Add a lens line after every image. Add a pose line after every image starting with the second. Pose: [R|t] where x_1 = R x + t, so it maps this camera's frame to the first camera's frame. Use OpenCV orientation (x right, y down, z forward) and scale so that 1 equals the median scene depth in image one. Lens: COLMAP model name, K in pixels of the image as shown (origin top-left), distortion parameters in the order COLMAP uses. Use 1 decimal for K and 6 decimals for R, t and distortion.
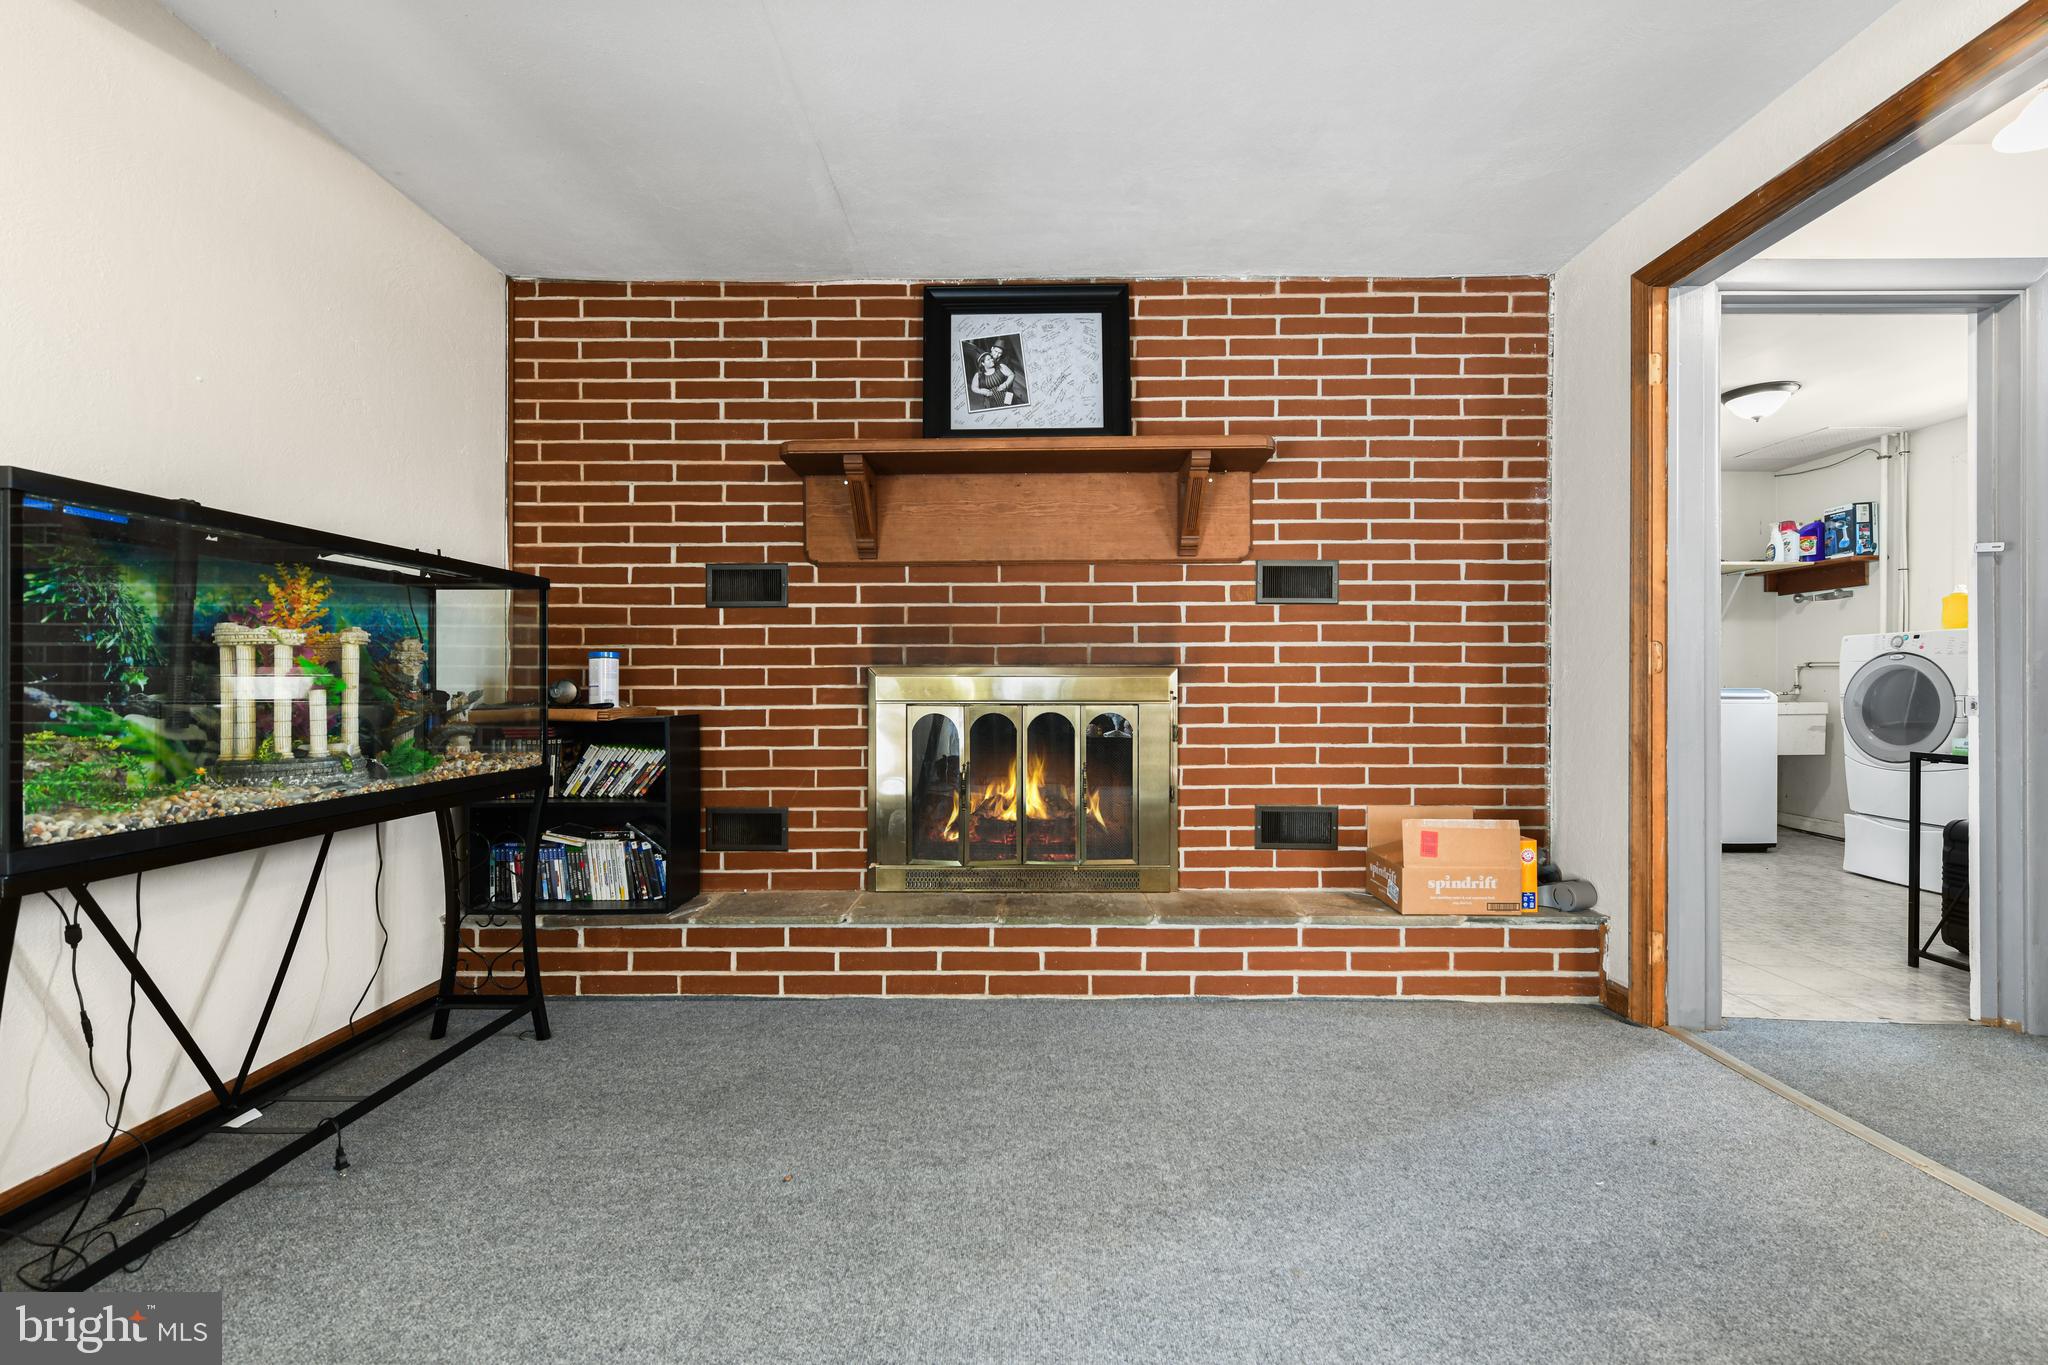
lens RADIAL K [[911.8, 0, 1038.5], [0, 911.8, 671.3], [0, 0, 1]] dist [0.012535, 0.000097]
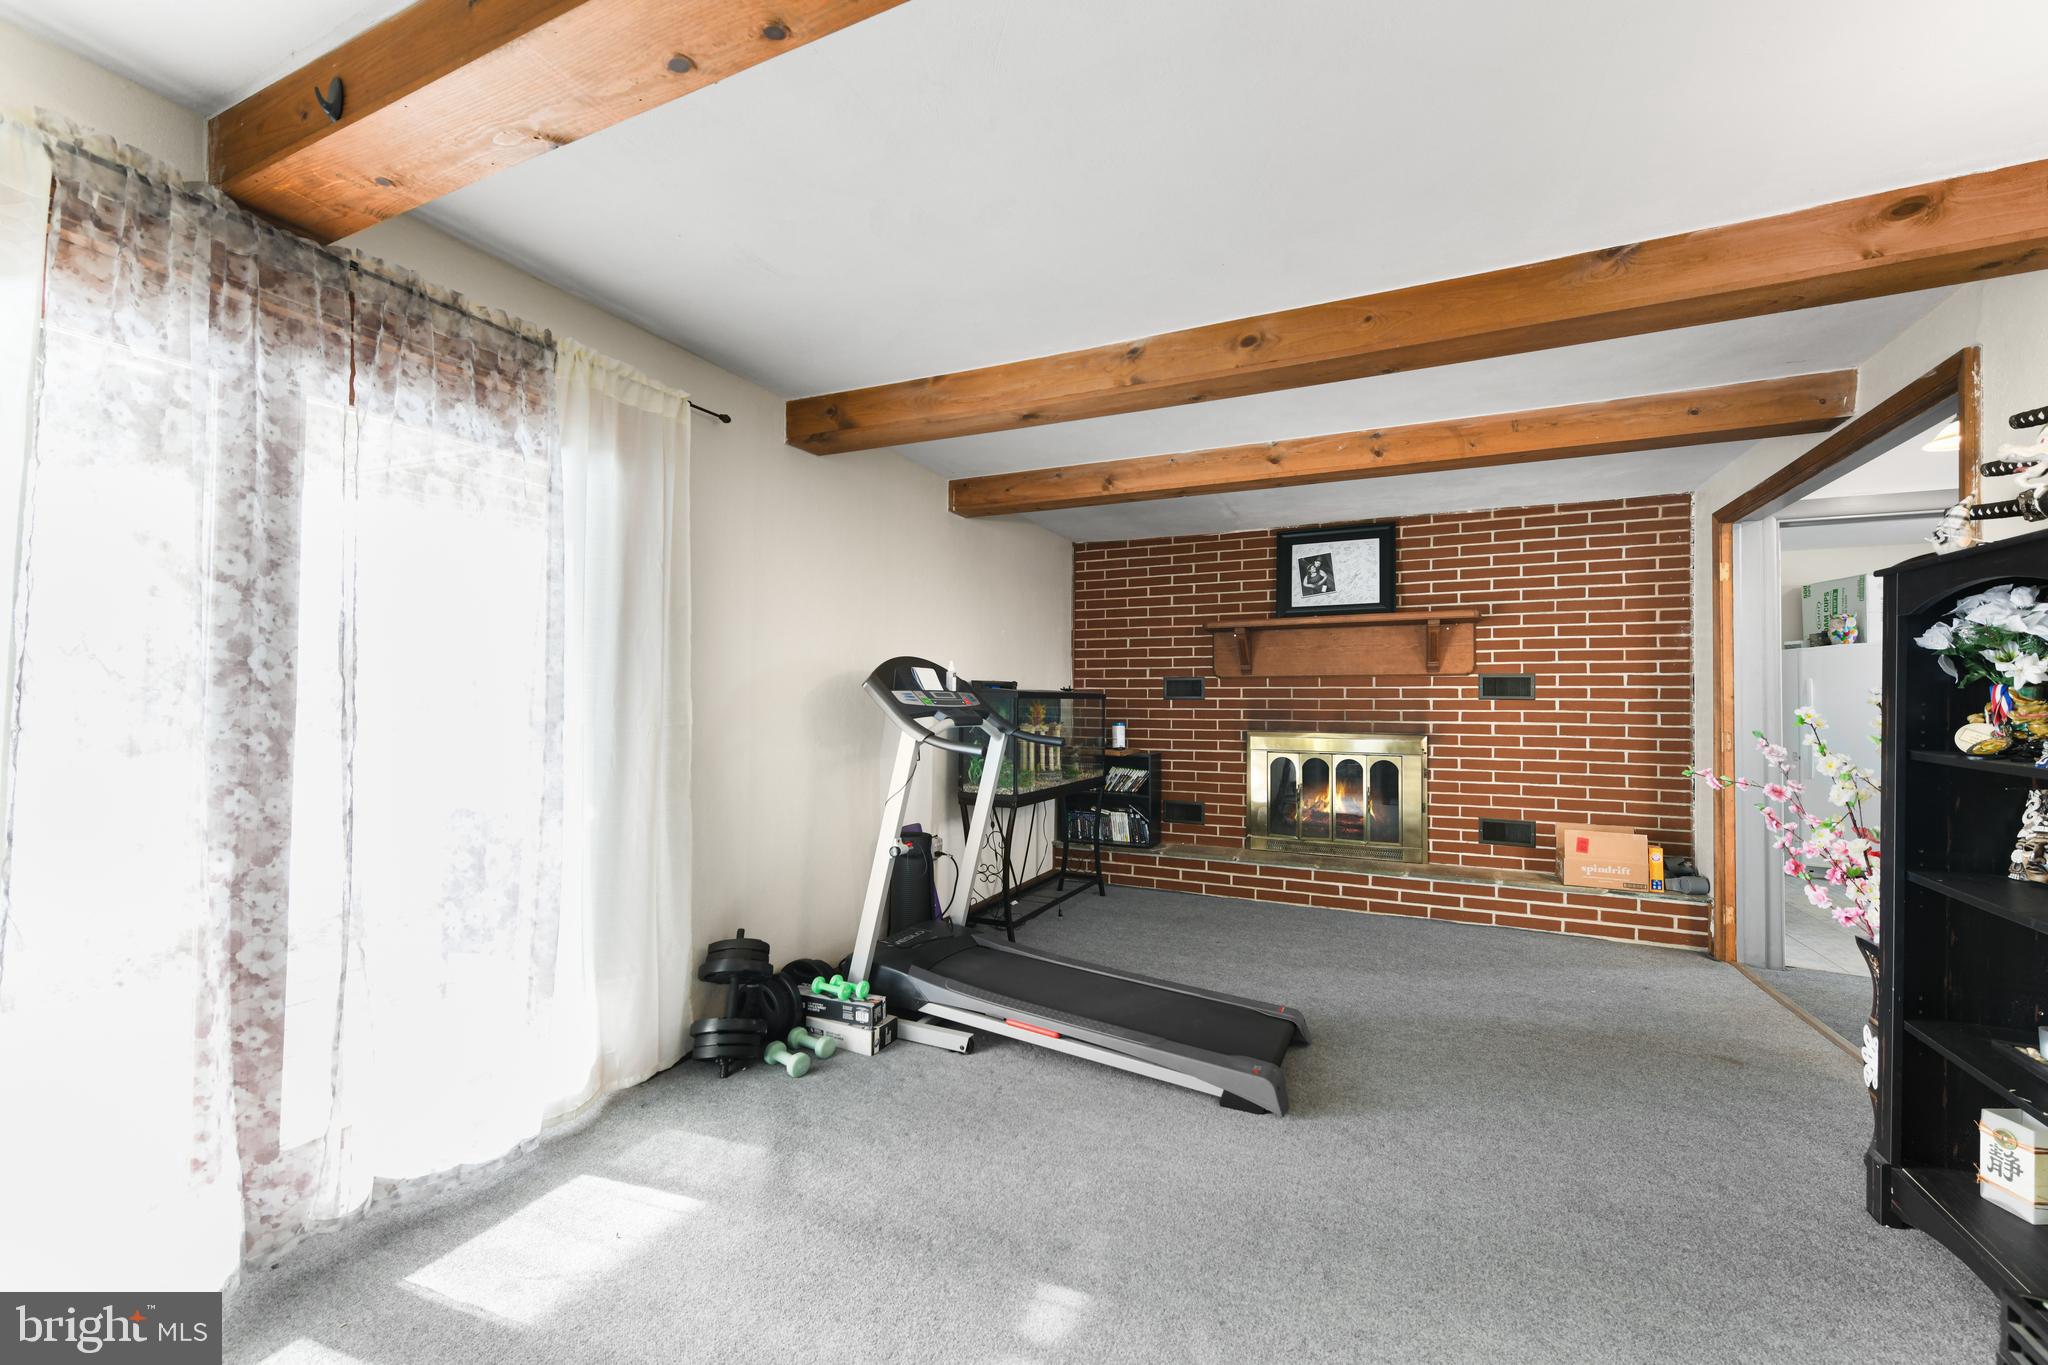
lens RADIAL K [[839.0, 0, 1020.9], [0, 839.0, 683.3], [0, 0, 1]] dist [0.007270, -0.000997]
pose [[0.906772, -0.000831, -0.421620, 0.126109], [-0.004078, 0.999934, -0.010741, -0.084644], [0.421601, 0.011458, 0.906709, -0.796983]]
